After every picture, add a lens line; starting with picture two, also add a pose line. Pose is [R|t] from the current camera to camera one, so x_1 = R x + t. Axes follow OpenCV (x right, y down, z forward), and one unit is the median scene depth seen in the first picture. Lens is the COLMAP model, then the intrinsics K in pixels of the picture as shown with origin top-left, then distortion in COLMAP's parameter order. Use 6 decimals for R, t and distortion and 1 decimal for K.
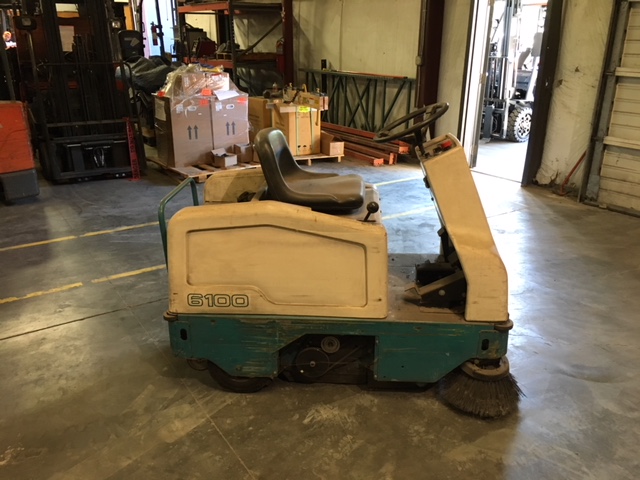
lens RADIAL K [[546.6, 0, 319.5], [0, 546.6, 228.7], [0, 0, 1]] dist [0.089806, -0.131222]
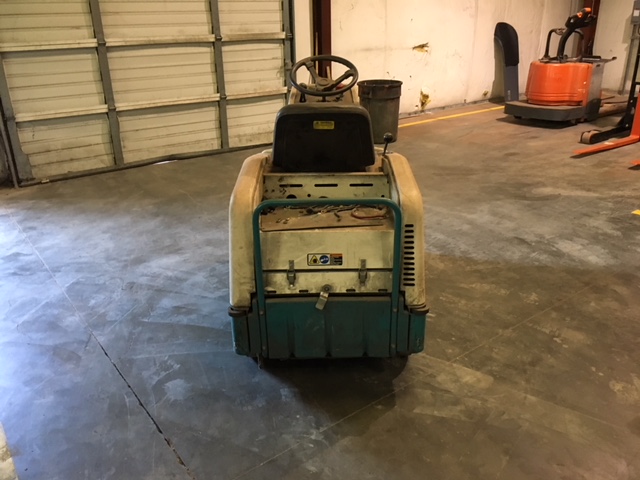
lens RADIAL K [[546.6, 0, 319.5], [0, 546.6, 228.7], [0, 0, 1]] dist [0.089806, -0.131222]
pose [[-0.046961, -0.367241, 0.928939, -0.512864], [0.345920, 0.866443, 0.360022, -0.165521], [-0.937088, 0.338246, 0.086347, 0.503303]]
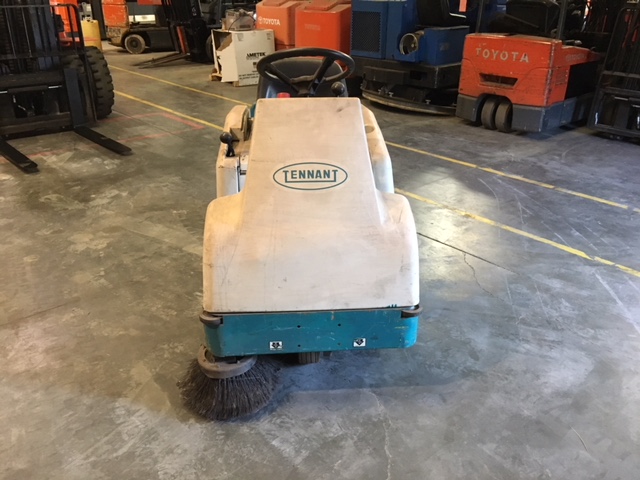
lens RADIAL K [[546.6, 0, 319.5], [0, 546.6, 228.7], [0, 0, 1]] dist [0.089806, -0.131222]
pose [[0.122247, 0.401012, -0.907880, 0.502129], [-0.327672, 0.879757, 0.344468, -0.136062], [0.936849, 0.255377, 0.238948, 0.437316]]
